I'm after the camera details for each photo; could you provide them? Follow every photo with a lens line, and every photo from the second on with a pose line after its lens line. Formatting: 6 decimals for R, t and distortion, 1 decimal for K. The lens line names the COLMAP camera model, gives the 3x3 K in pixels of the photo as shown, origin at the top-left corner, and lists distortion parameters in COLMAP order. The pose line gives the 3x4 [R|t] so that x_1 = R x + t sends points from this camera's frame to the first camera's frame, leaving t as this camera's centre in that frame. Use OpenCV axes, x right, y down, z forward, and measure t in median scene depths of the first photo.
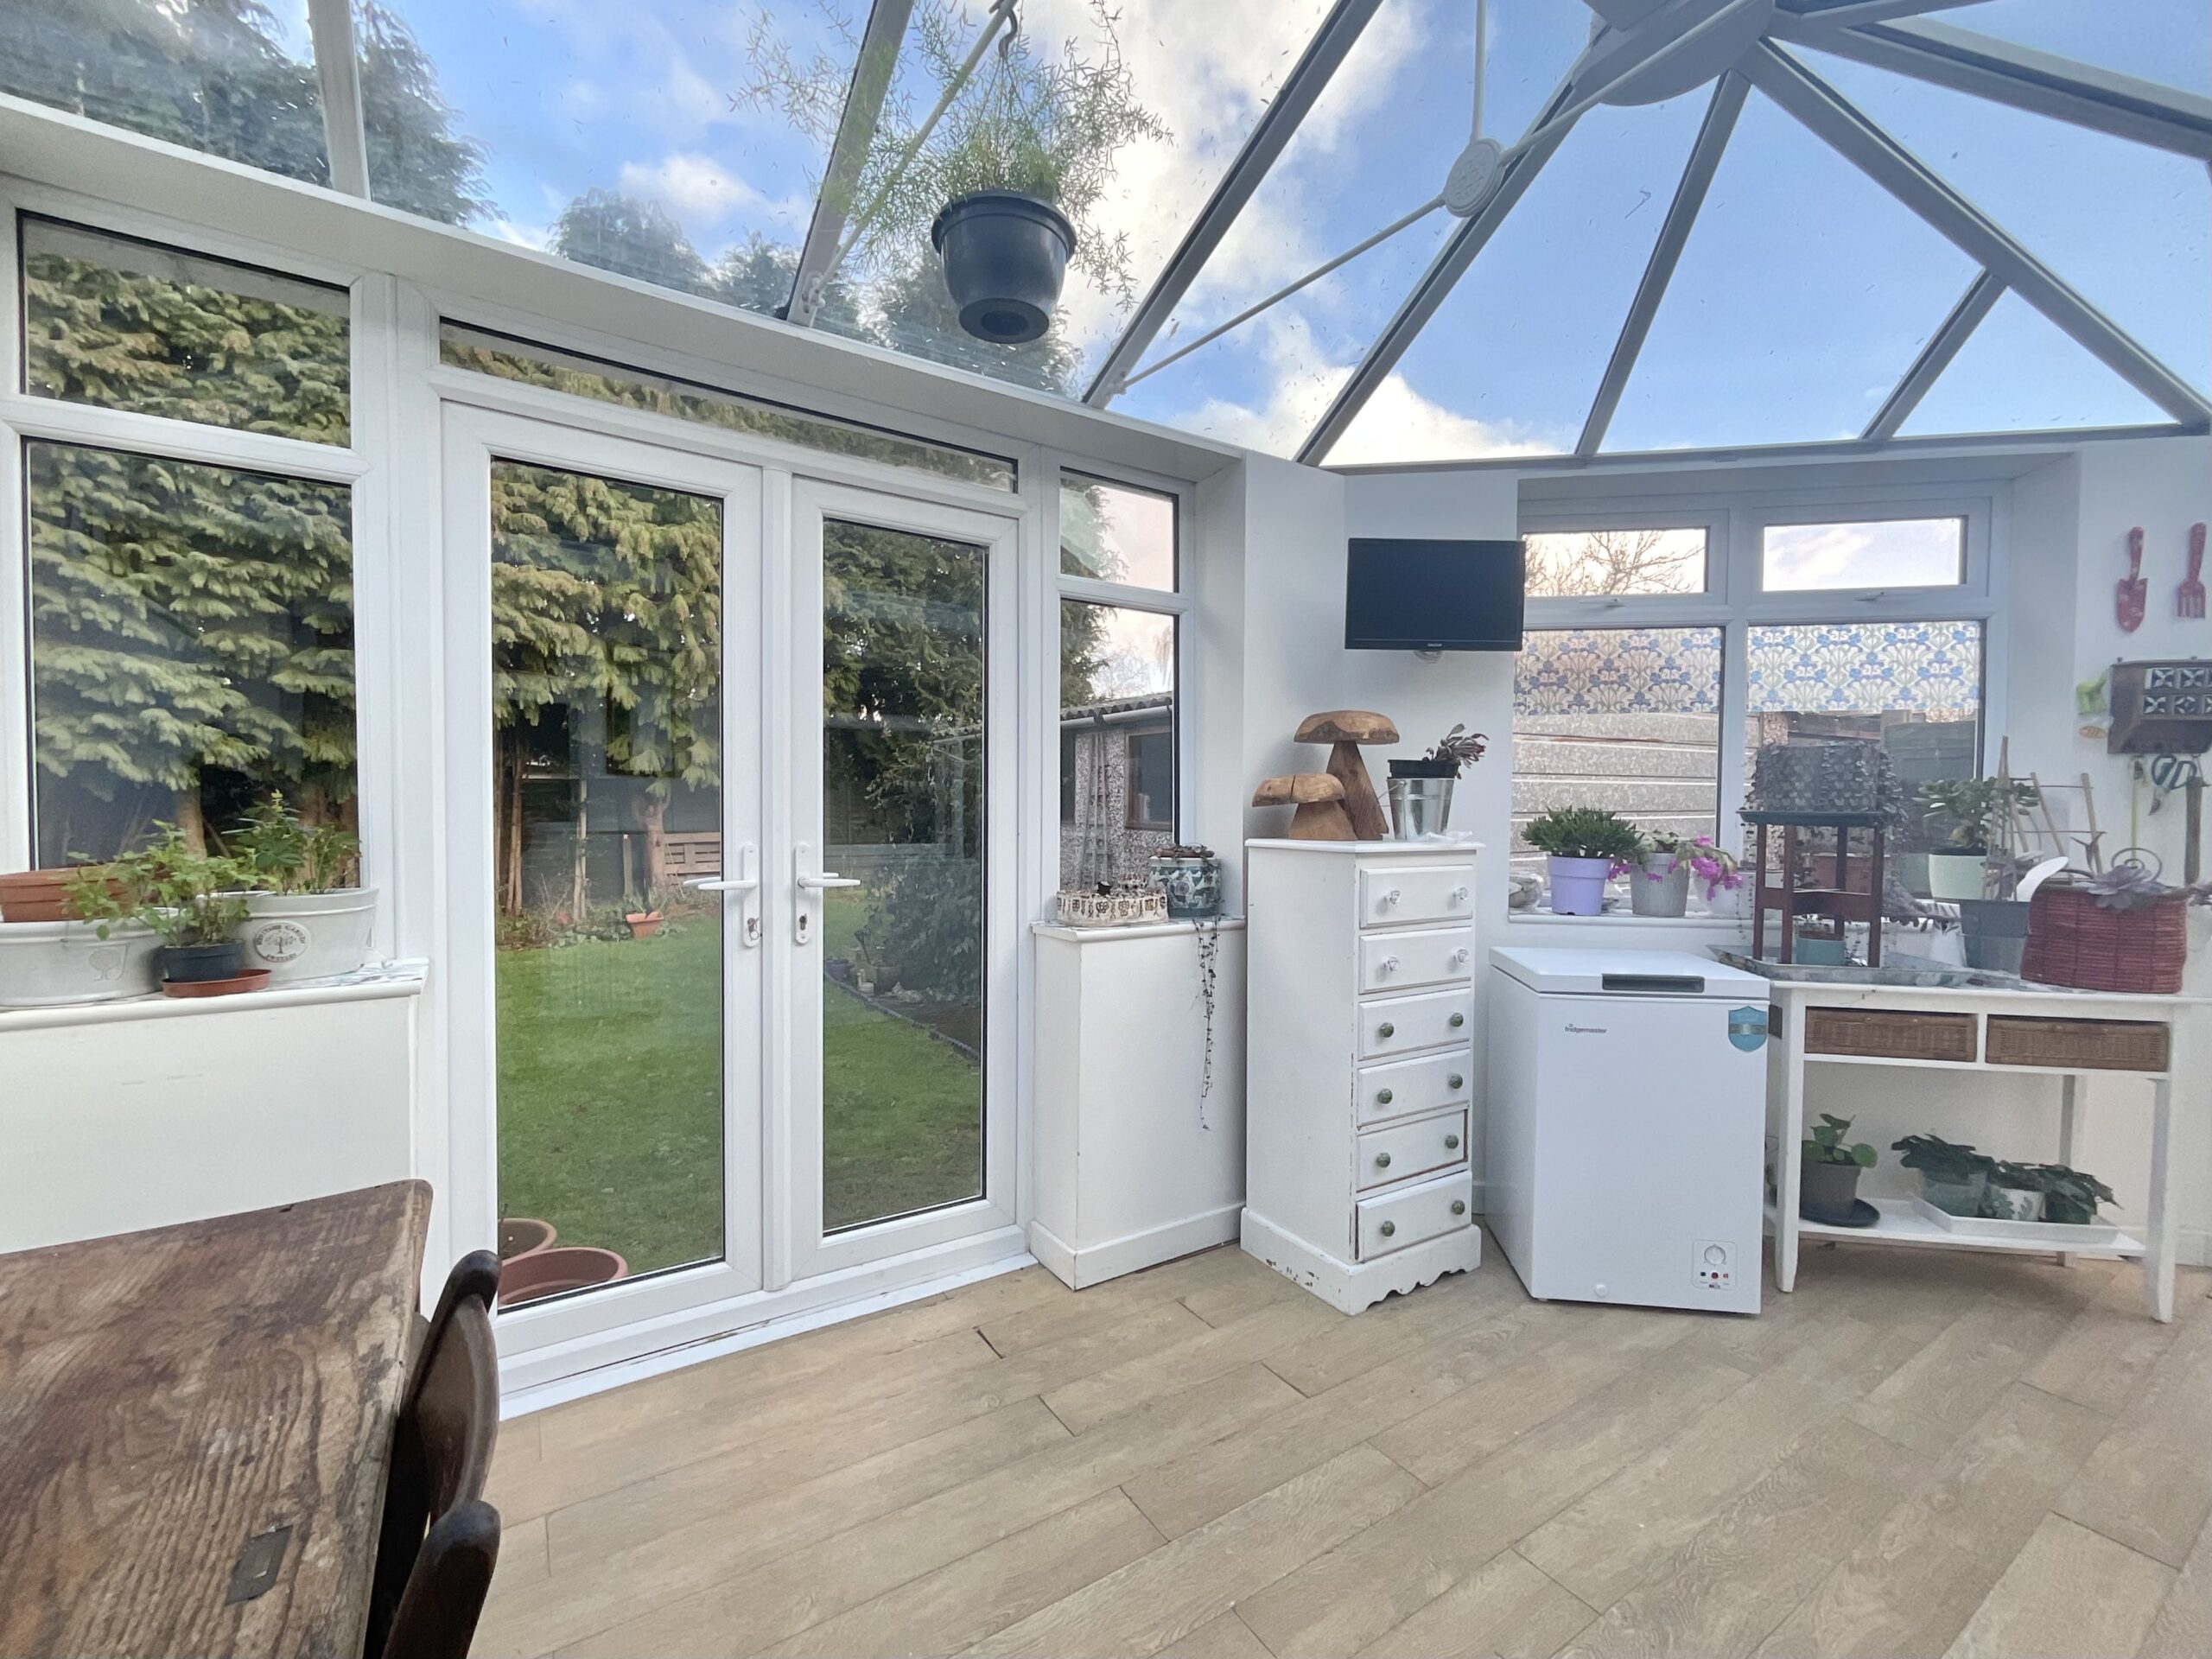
lens RADIAL K [[922.8, 0, 1122.8], [0, 922.8, 824.0], [0, 0, 1]] dist [0.000388, -0.000226]
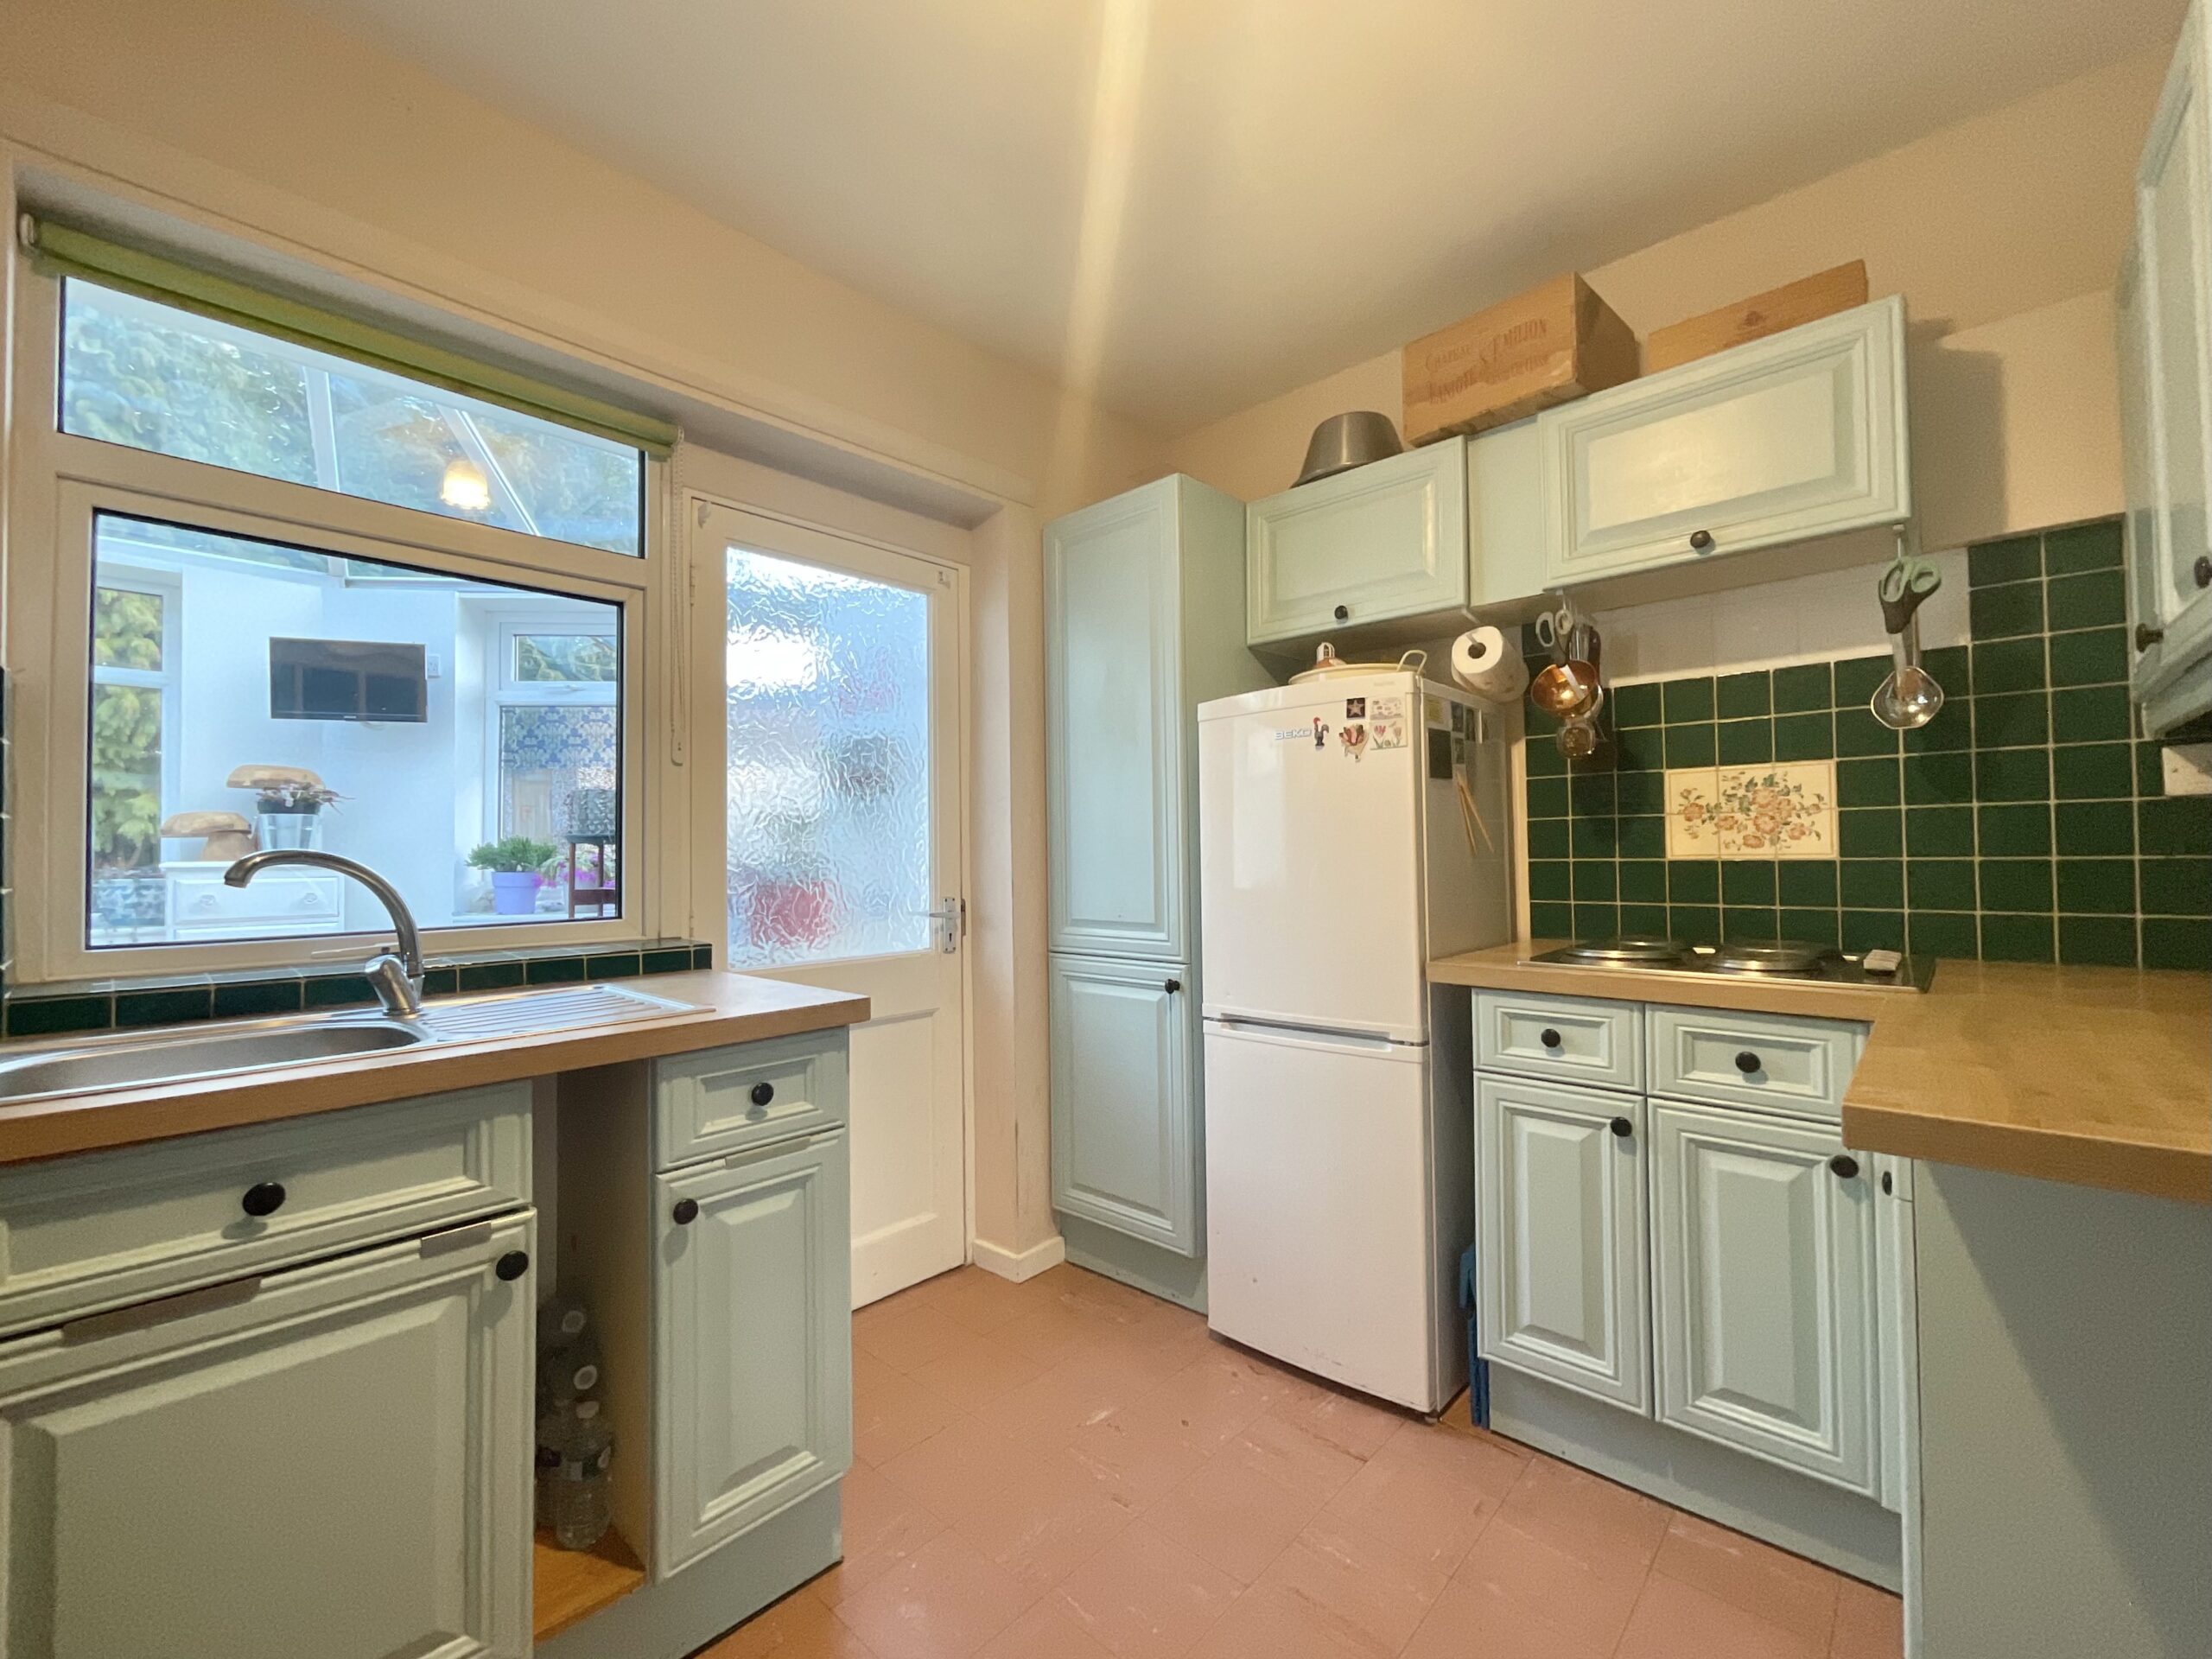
lens RADIAL K [[904.4, 0, 1115.8], [0, 904.4, 833.2], [0, 0, 1]] dist [0.000296, -0.000087]
pose [[0.969653, -0.014467, 0.244057, 1.095745], [0.025385, 0.998810, -0.041651, 0.059527], [-0.243163, 0.046582, 0.968866, -0.549774]]
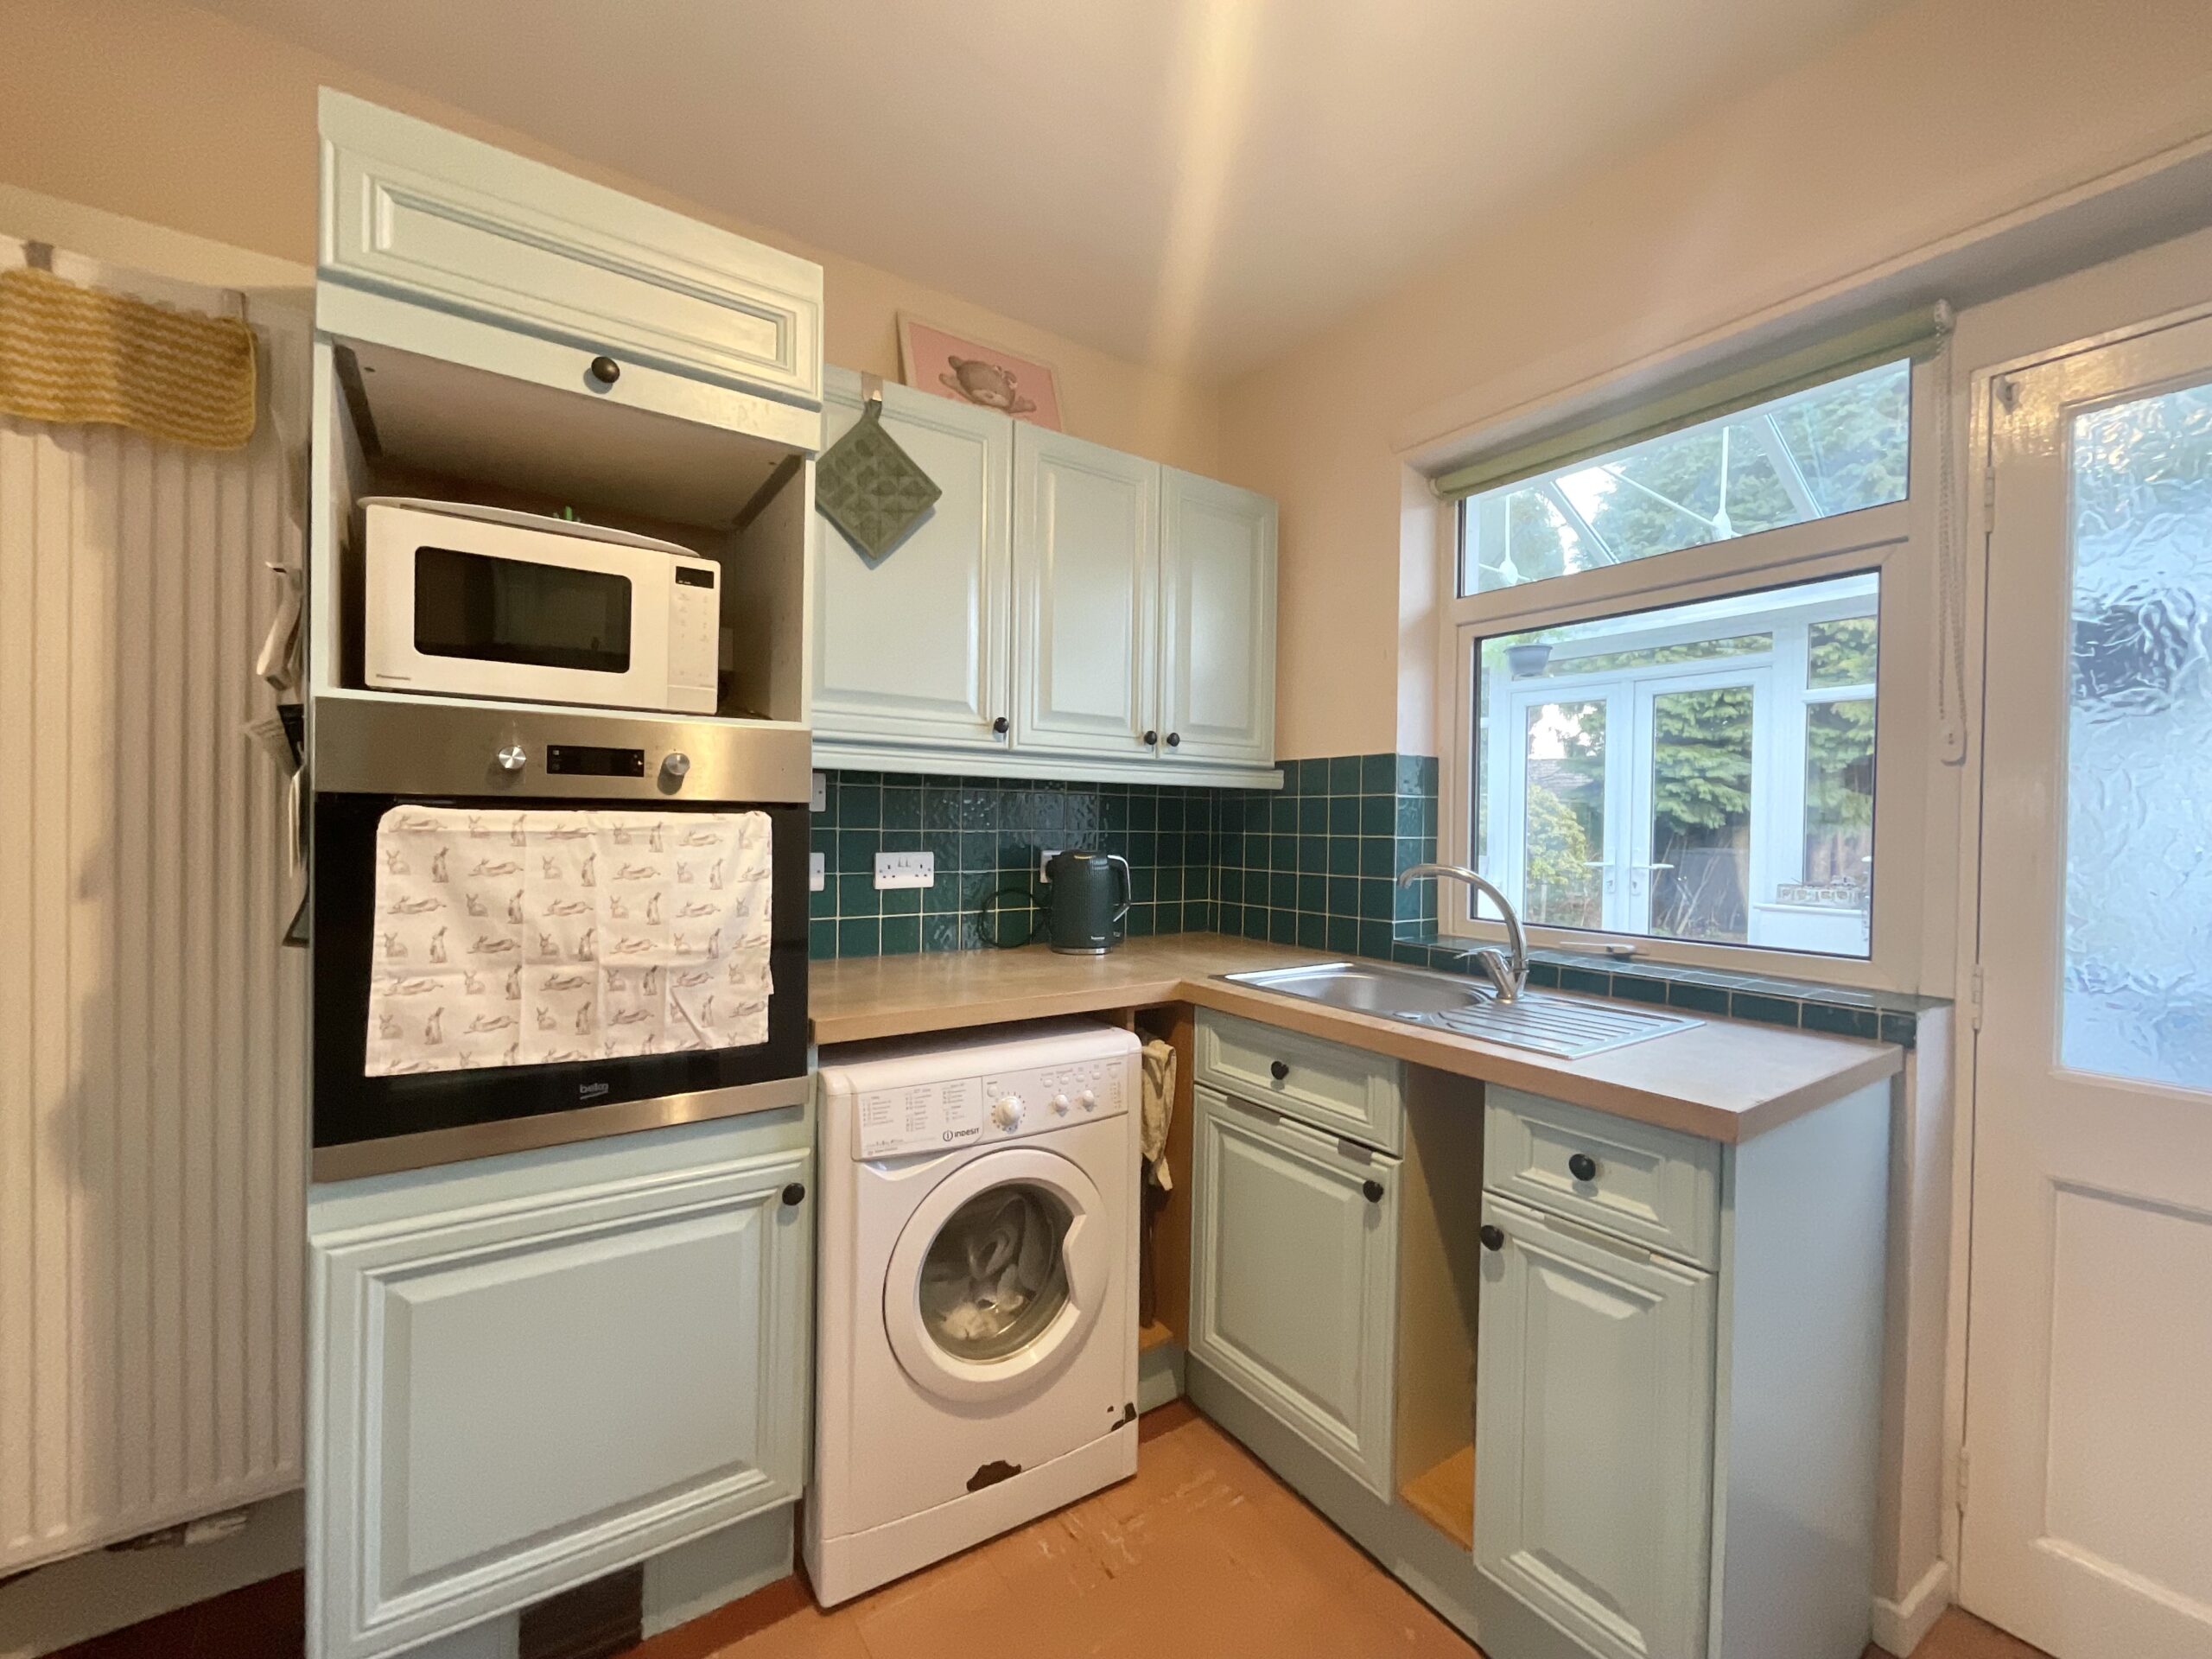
lens RADIAL K [[904.4, 0, 1115.8], [0, 904.4, 833.2], [0, 0, 1]] dist [0.000296, -0.000087]
pose [[0.043392, 0.003340, -0.999053, 1.445820], [-0.037991, 0.999277, 0.001691, 0.023993], [0.998336, 0.037881, 0.043487, -0.272412]]
